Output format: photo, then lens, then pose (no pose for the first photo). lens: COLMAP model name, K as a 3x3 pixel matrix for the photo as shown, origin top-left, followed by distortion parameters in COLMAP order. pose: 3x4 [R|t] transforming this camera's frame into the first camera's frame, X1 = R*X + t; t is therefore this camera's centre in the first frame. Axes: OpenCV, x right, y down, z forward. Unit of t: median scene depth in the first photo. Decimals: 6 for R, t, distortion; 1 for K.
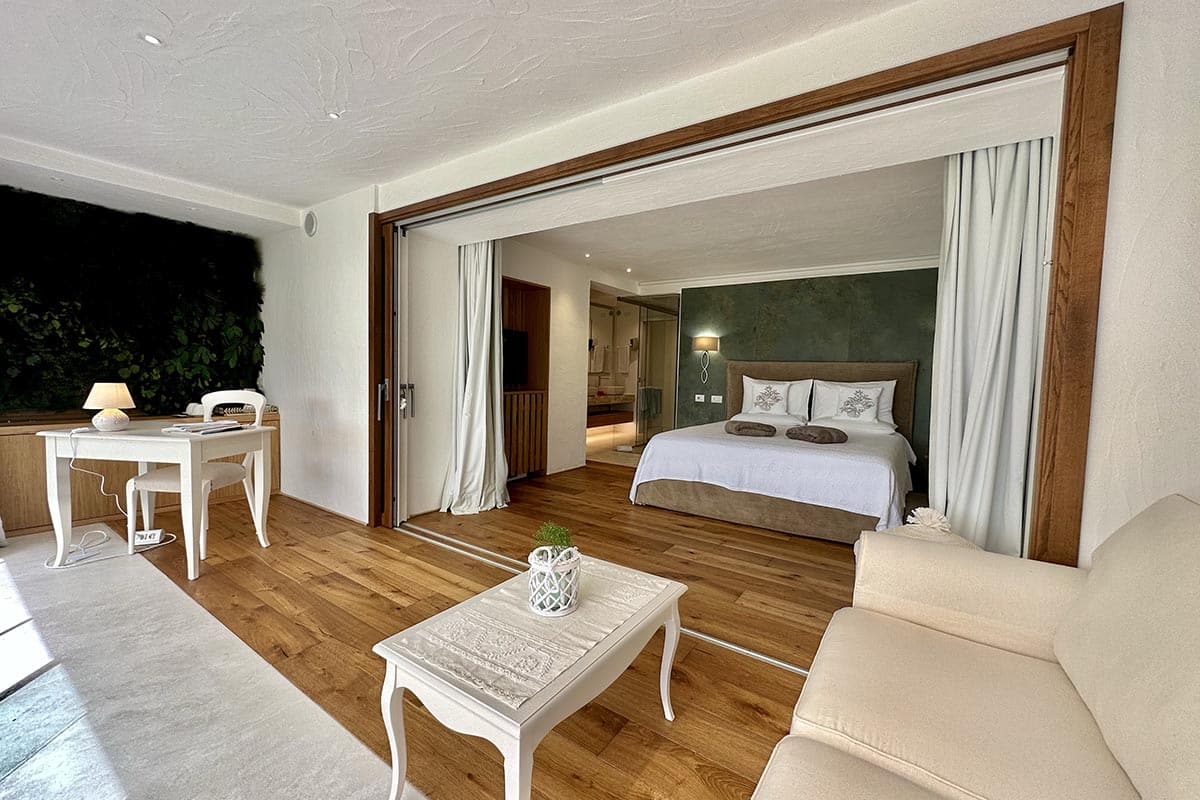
lens RADIAL K [[480.2, 0, 602.1], [0, 480.2, 399.4], [0, 0, 1]] dist [-0.000154, 0.000278]
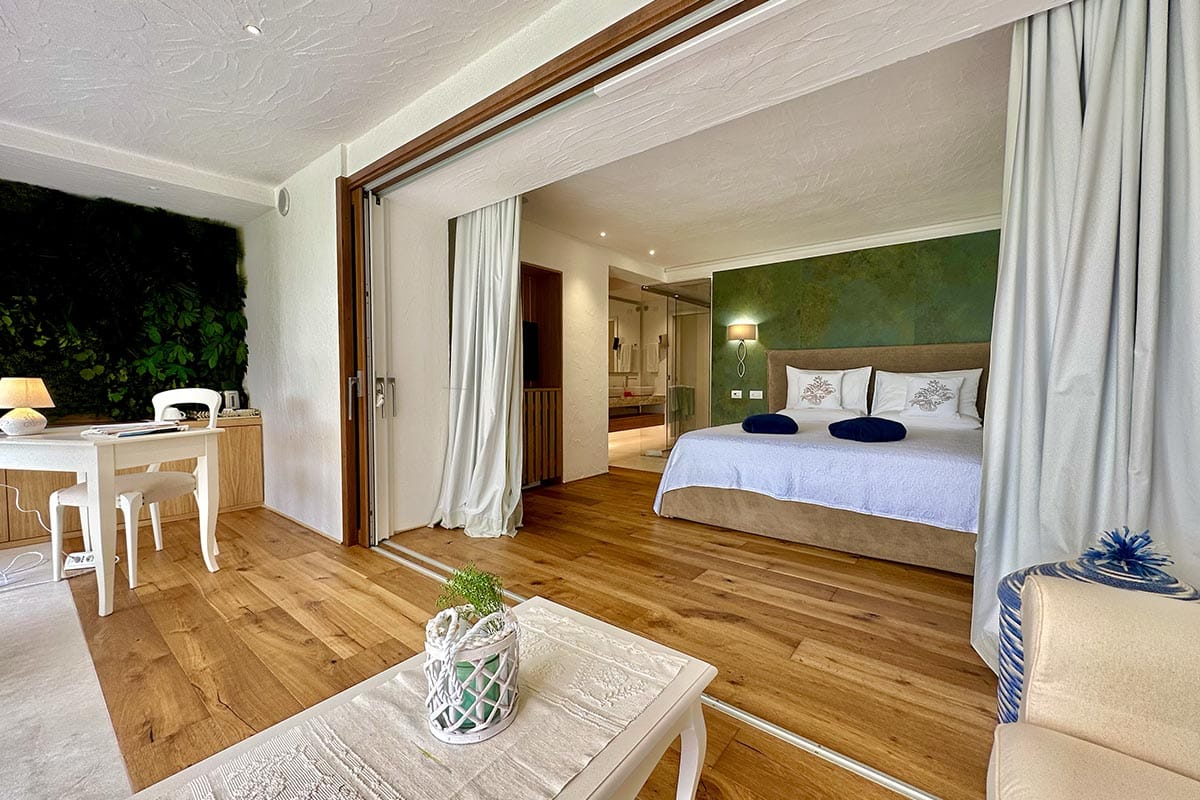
lens RADIAL K [[480.2, 0, 601.8], [0, 480.2, 399.2], [0, 0, 1]] dist [-0.000154, 0.000278]
pose [[0.996898, -0.022572, -0.075396, 0.035264], [0.021289, 0.999615, -0.017783, 0.026340], [0.075768, 0.016123, 0.996995, 0.156908]]
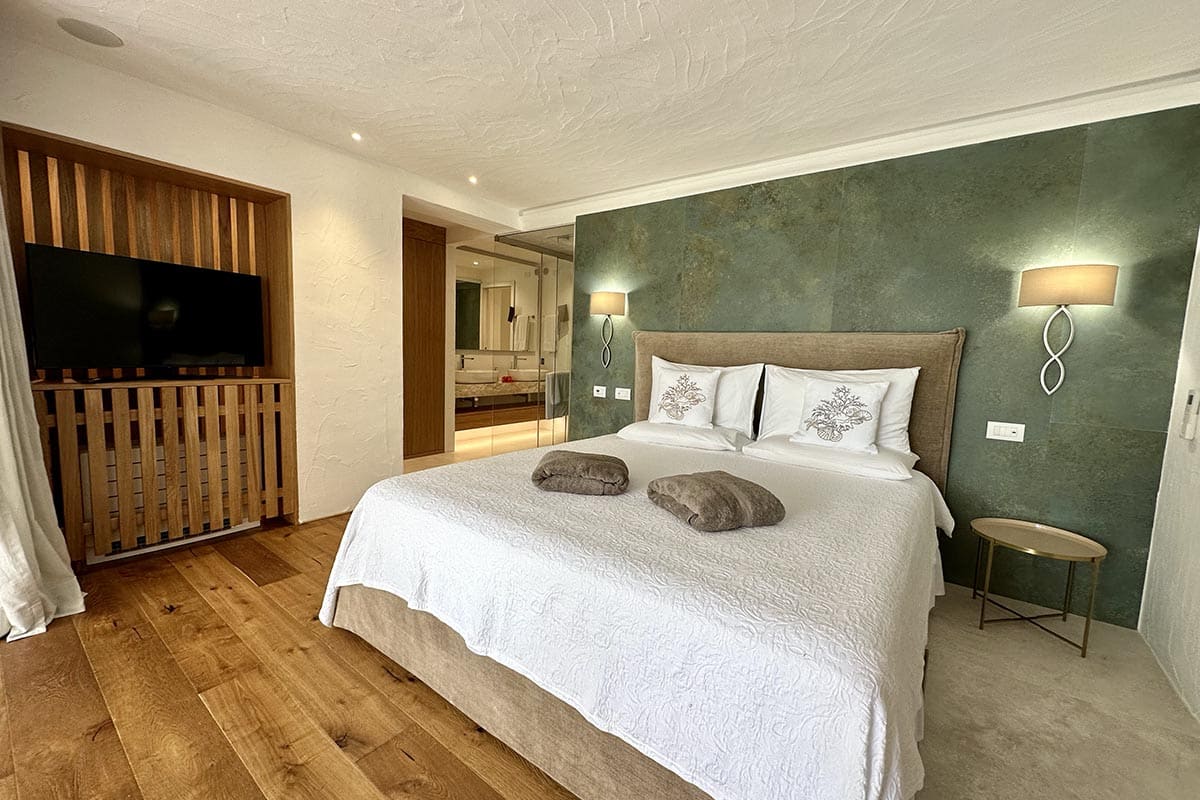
lens RADIAL K [[480.2, 0, 601.8], [0, 480.2, 399.5], [0, 0, 1]] dist [-0.000154, 0.000278]
pose [[0.999034, 0.013933, -0.041665, 0.362020], [-0.012245, 0.999104, 0.040500, -0.027294], [0.042192, -0.039951, 0.998310, 0.578824]]
